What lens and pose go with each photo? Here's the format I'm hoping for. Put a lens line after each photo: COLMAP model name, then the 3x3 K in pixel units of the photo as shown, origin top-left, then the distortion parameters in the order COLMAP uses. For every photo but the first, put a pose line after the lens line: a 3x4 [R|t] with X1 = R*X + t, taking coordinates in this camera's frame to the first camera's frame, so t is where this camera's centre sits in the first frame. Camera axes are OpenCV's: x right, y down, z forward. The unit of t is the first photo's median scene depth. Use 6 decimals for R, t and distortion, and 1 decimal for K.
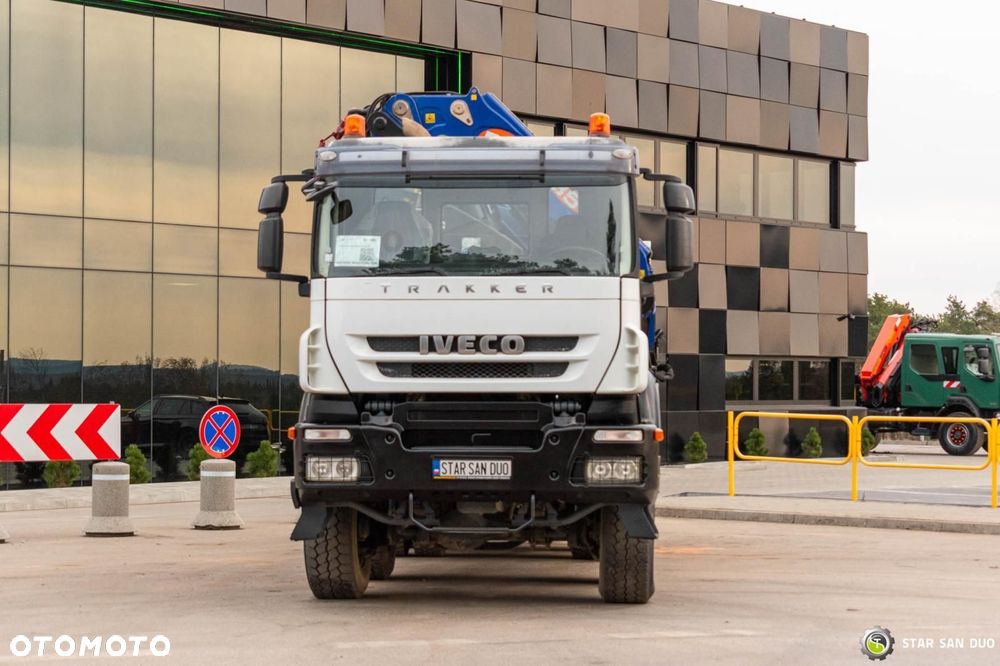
lens RADIAL K [[2048.1, 0, 540.1], [0, 2048.1, 333.4], [0, 0, 1]] dist [-0.027280, -0.074926]
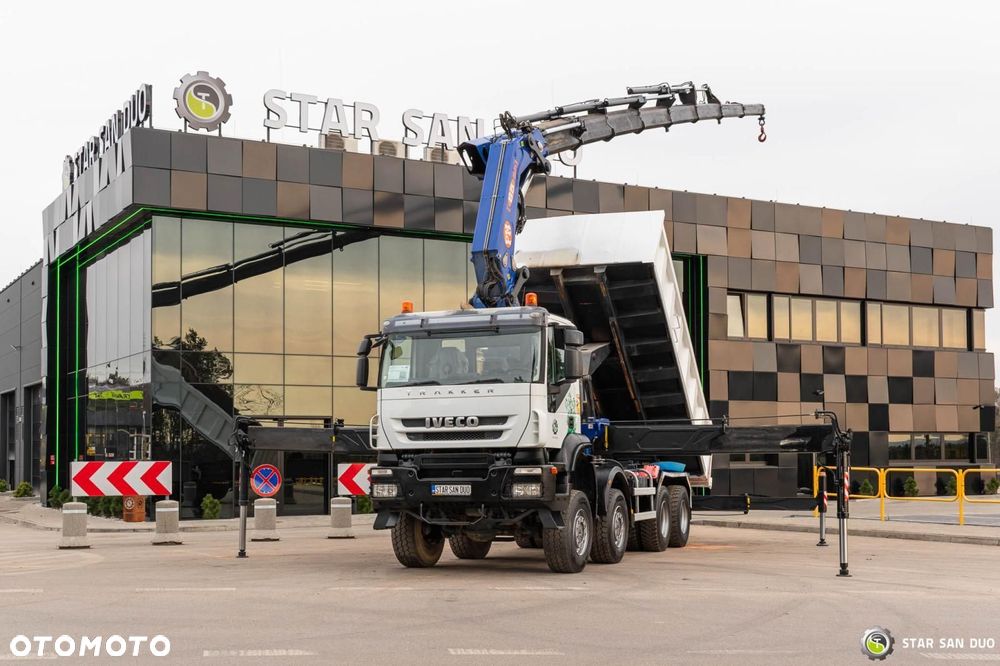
lens RADIAL K [[1250.4, 0, 560.4], [0, 1250.4, 334.8], [0, 0, 1]] dist [-0.042355, -0.013808]
pose [[0.963772, -0.039217, -0.263827, 0.358603], [0.019640, 0.996881, -0.076438, 0.014870], [0.266002, 0.068488, 0.961536, -0.061080]]
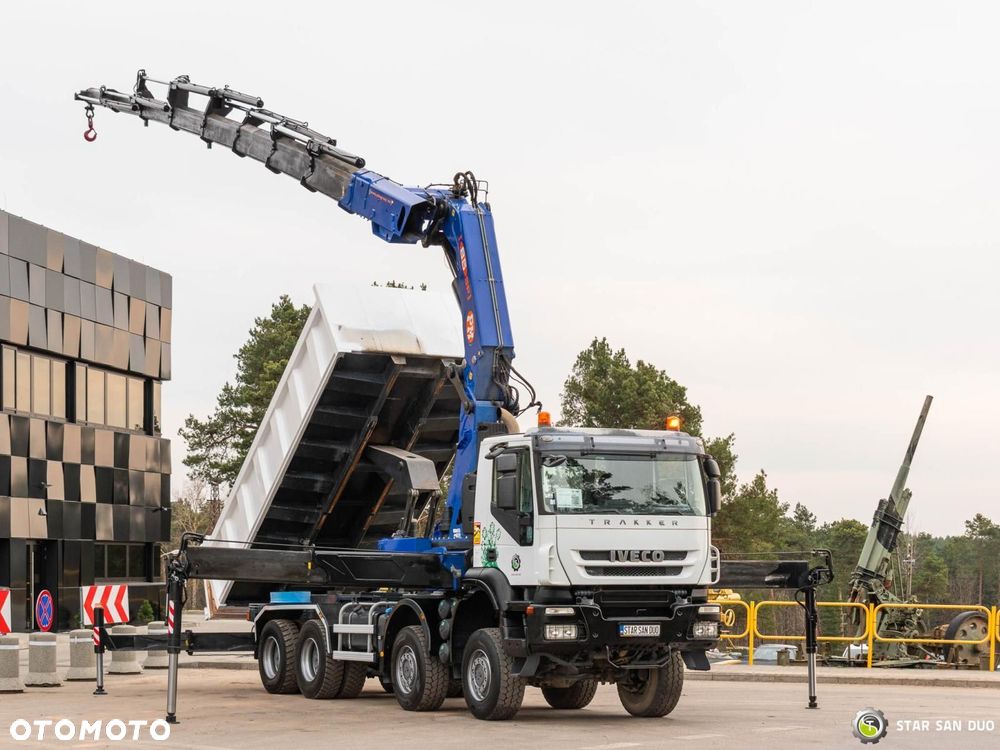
lens RADIAL K [[2016.0, 0, 500.2], [0, 2016.0, 376.1], [0, 0, 1]] dist [-0.302926, 0.268747]
pose [[0.860860, 0.050270, 0.506353, -0.956204], [-0.015671, 0.997255, -0.072363, -0.020253], [-0.508601, 0.054360, 0.859285, -0.350147]]
